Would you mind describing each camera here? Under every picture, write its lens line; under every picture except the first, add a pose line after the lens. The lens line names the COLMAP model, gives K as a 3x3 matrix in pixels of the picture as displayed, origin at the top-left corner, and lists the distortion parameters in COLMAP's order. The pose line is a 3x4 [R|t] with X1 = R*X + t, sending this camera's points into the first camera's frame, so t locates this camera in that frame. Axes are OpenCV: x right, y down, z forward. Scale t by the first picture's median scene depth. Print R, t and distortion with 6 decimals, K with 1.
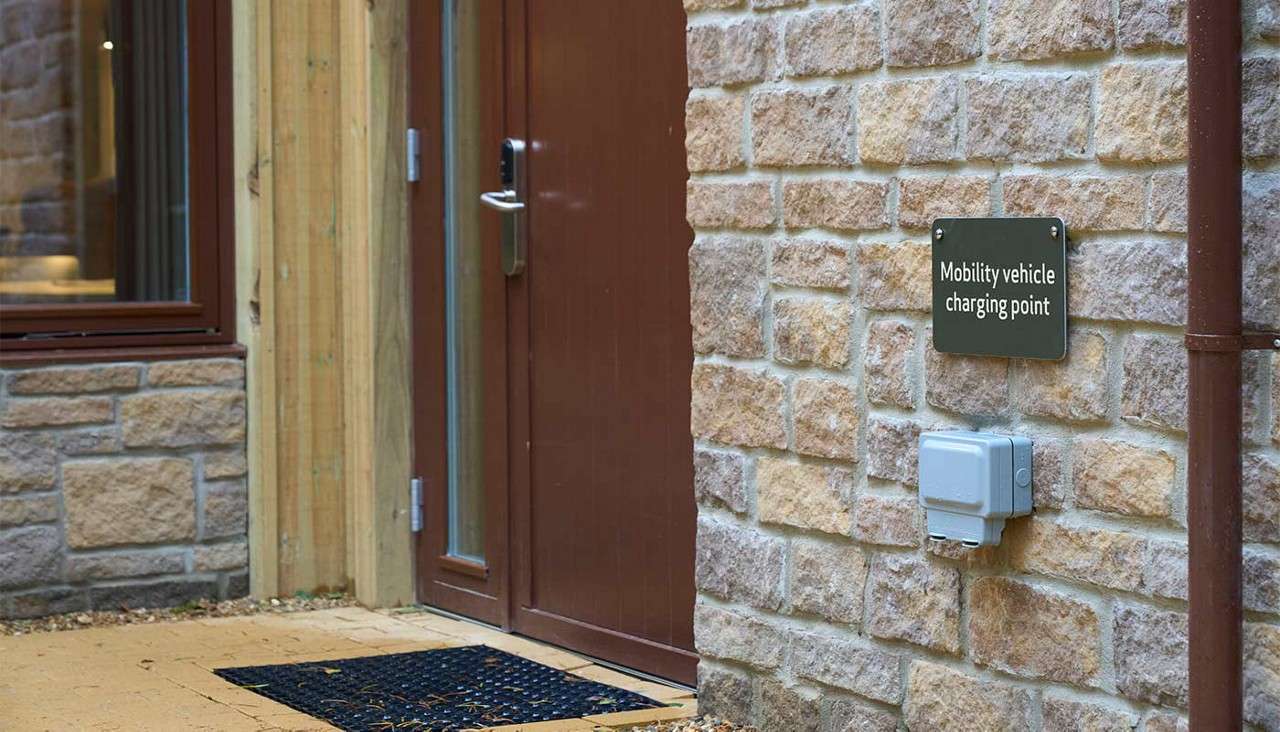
lens RADIAL K [[2592.4, 0, 639.6], [0, 2592.4, 365.9], [0, 0, 1]] dist [-0.002313, 0.000000]
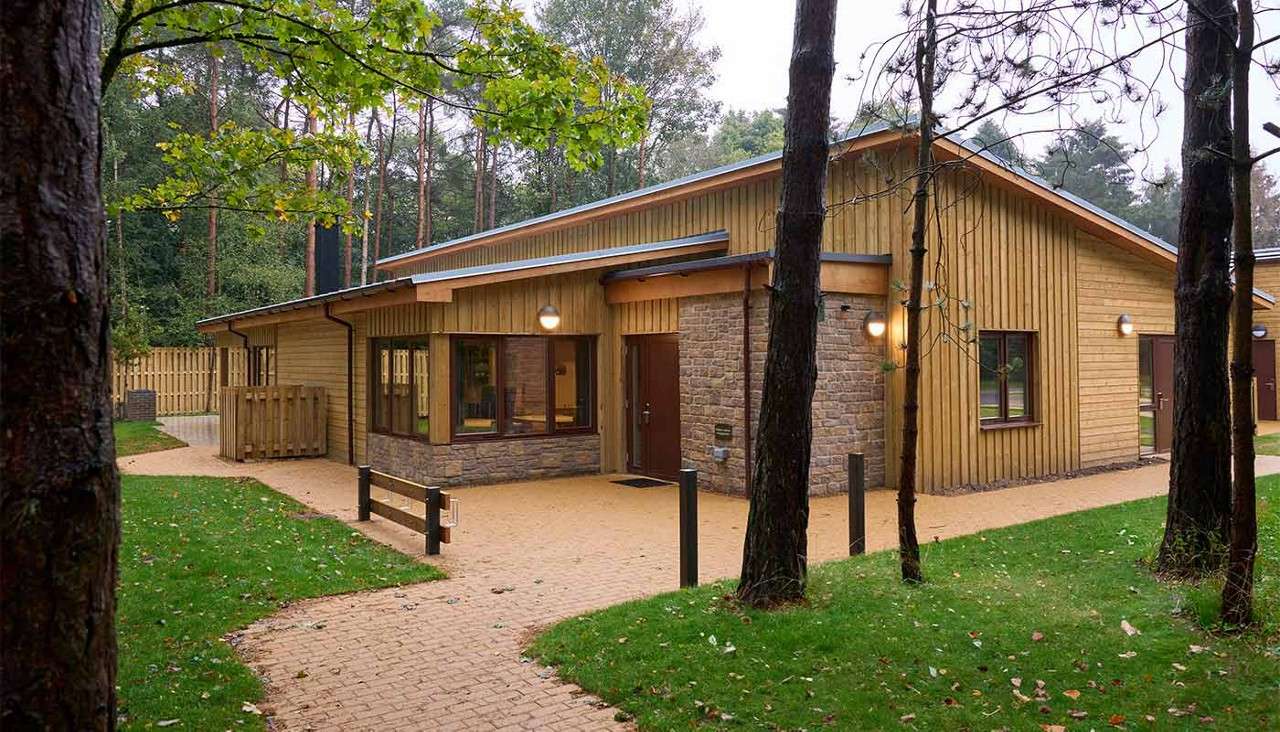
lens RADIAL K [[888.8, 0, 638.8], [0, 888.8, 357.3], [0, 0, 1]] dist [-0.002489, -0.000197]
pose [[0.994746, 0.002337, 0.102344, -0.417706], [0.003892, 0.998153, -0.060619, -0.092367], [-0.102297, 0.060699, 0.992900, -1.811727]]
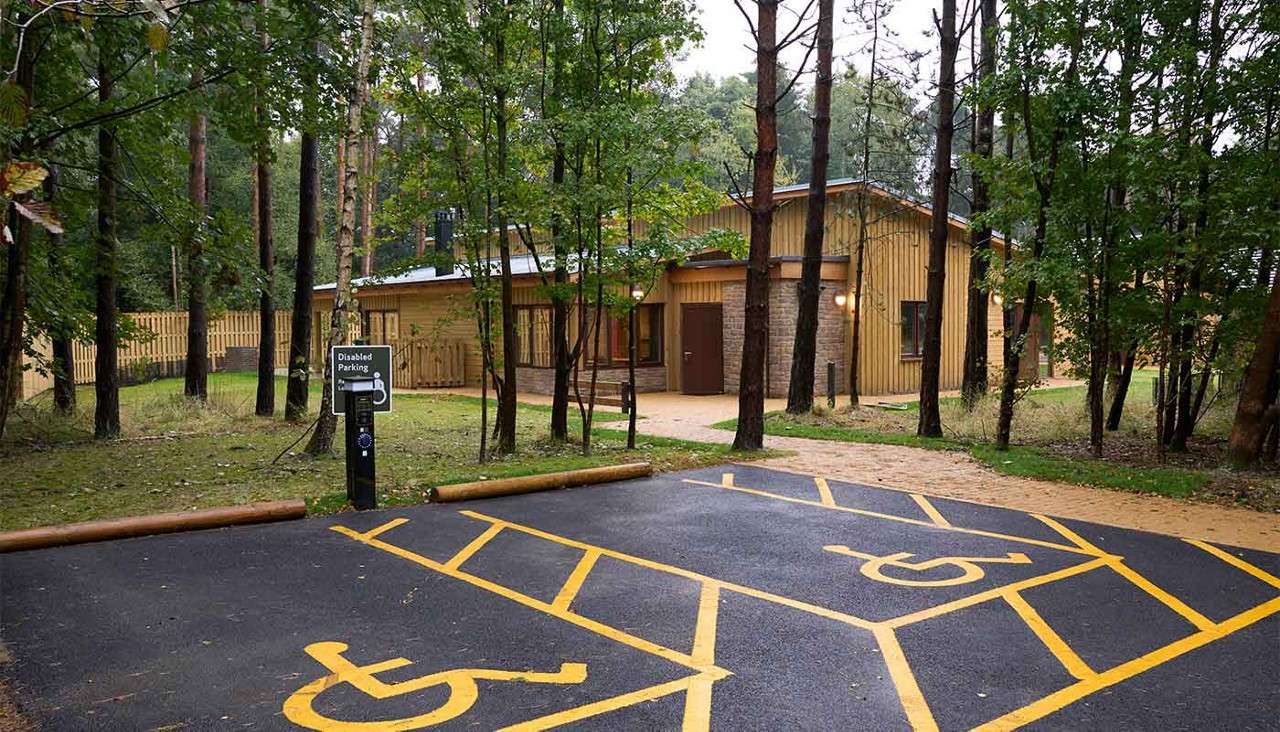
lens RADIAL K [[1039.2, 0, 640.5], [0, 1039.2, 370.7], [0, 0, 1]] dist [-0.081590, -0.000888]
pose [[0.984696, -0.006080, 0.174177, -1.412366], [0.008476, 0.999879, -0.013017, 0.090888], [-0.174077, 0.014294, 0.984628, -4.387897]]
